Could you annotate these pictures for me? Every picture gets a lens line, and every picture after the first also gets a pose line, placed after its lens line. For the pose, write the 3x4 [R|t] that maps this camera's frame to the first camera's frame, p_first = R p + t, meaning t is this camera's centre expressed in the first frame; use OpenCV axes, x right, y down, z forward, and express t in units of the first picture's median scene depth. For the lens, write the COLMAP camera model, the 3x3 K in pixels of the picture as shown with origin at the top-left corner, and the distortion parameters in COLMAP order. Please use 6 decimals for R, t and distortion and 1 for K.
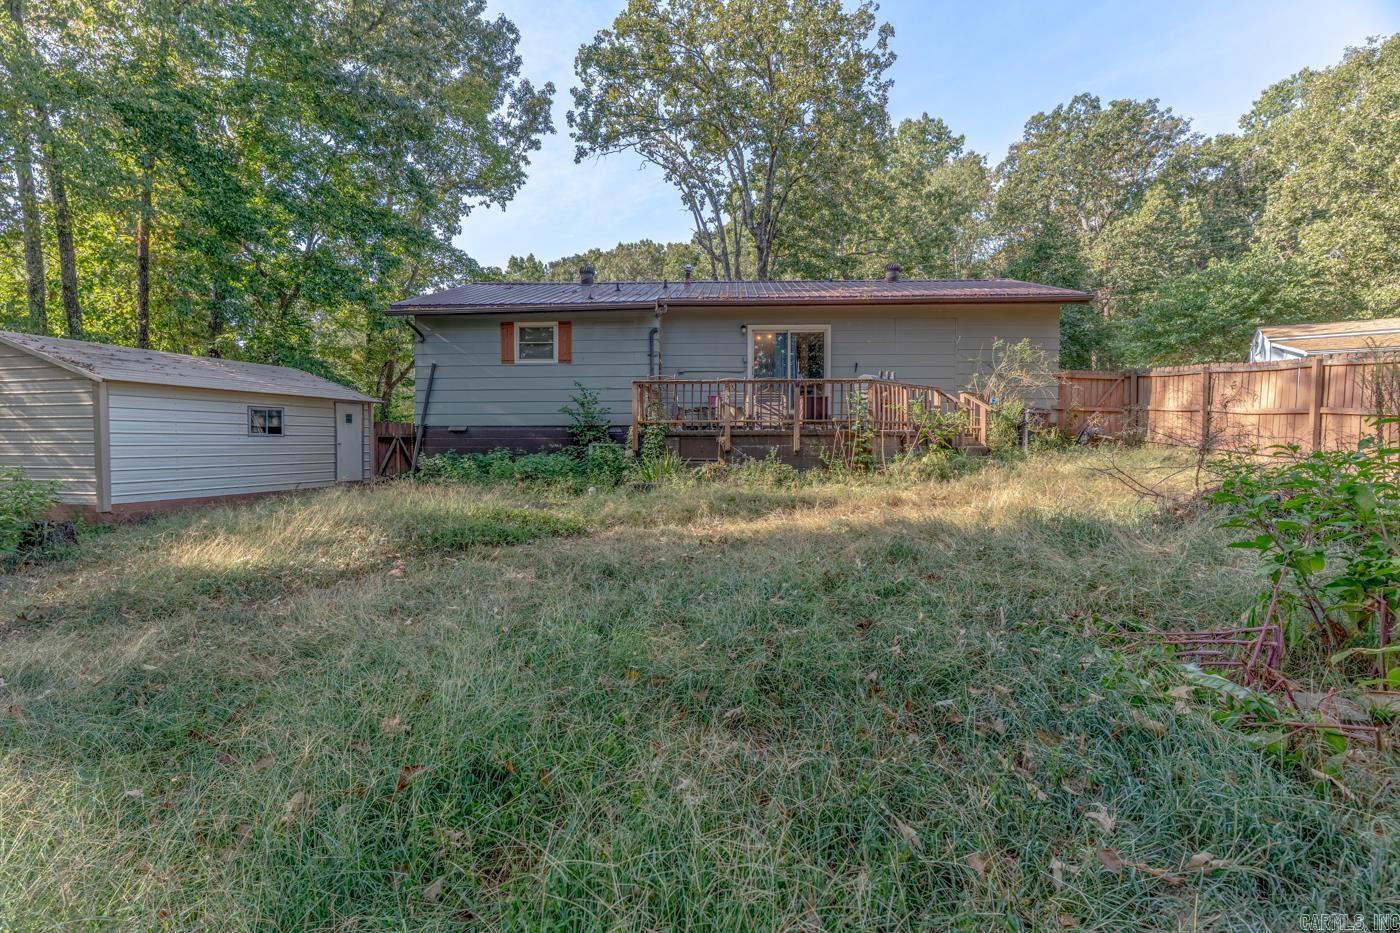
lens RADIAL K [[653.1, 0, 700.0], [0, 653.1, 466.5], [0, 0, 1]] dist [0.003134, 0.000763]
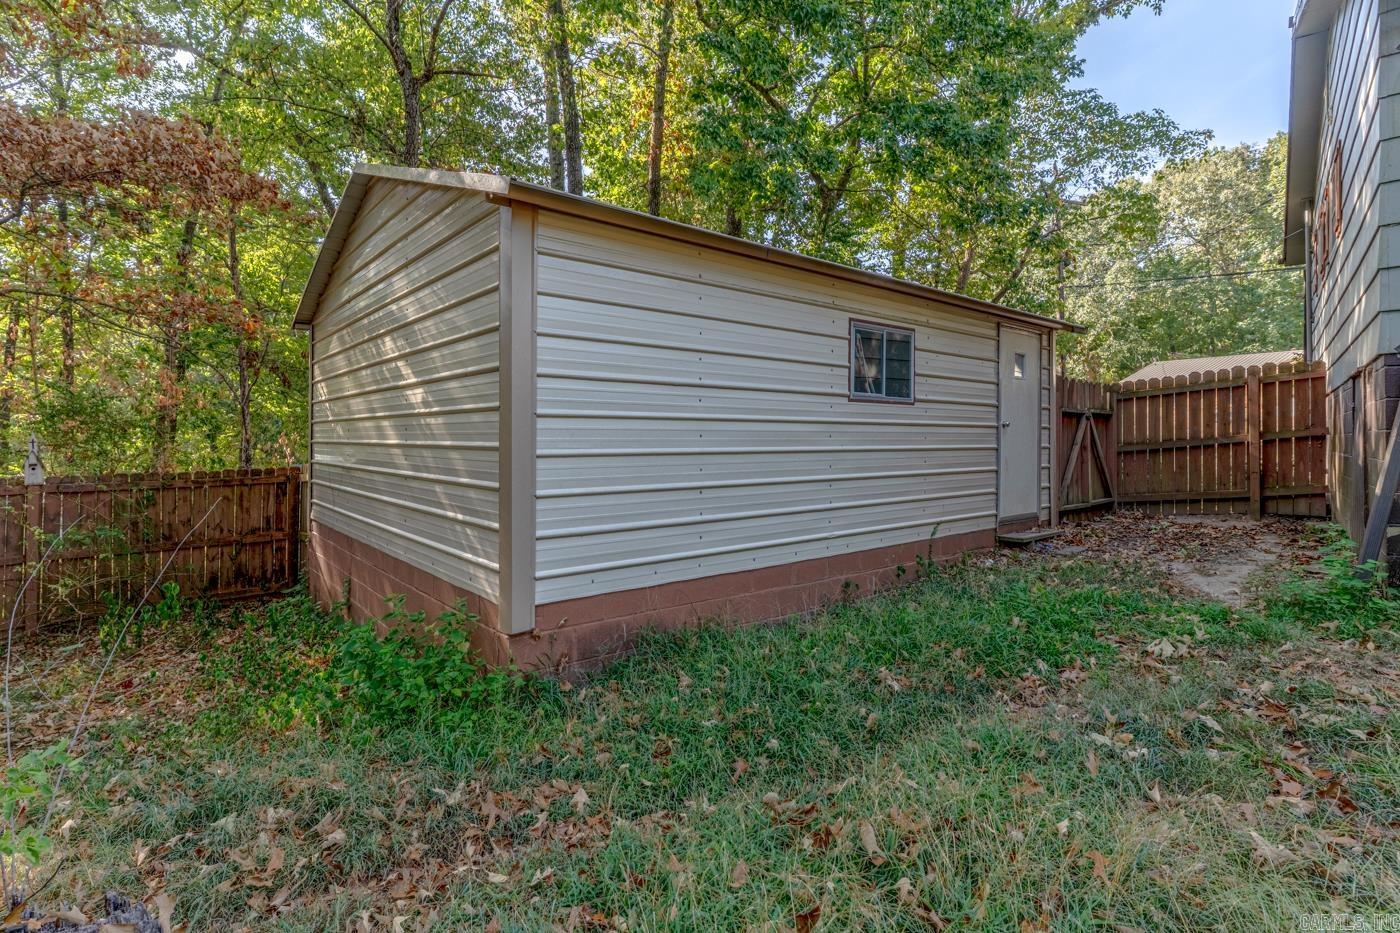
lens RADIAL K [[663.9, 0, 724.1], [0, 663.9, 449.2], [0, 0, 1]] dist [0.001222, 0.000241]
pose [[0.822603, 0.005203, -0.568592, -0.410178], [-0.020512, 0.999579, -0.020529, -0.007311], [0.568246, 0.028550, 0.822363, 0.500967]]
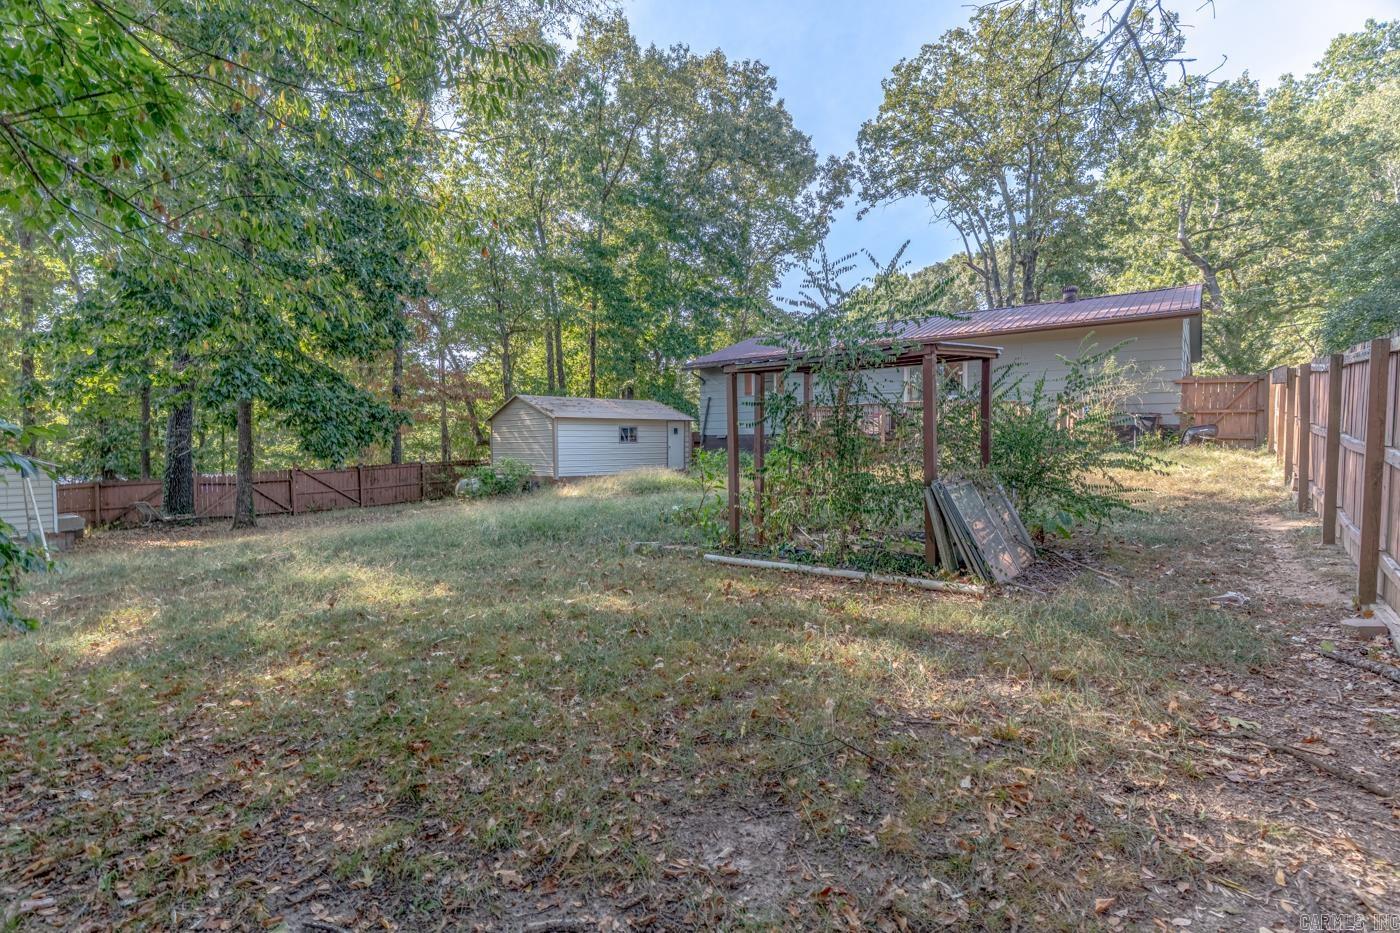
lens RADIAL K [[653.1, 0, 700.0], [0, 653.1, 466.5], [0, 0, 1]] dist [0.003134, 0.000763]
pose [[0.827161, 0.013302, -0.561807, 0.399988], [-0.015581, 0.999878, 0.000734, 0.011453], [0.561748, 0.008146, 0.827268, -0.290732]]
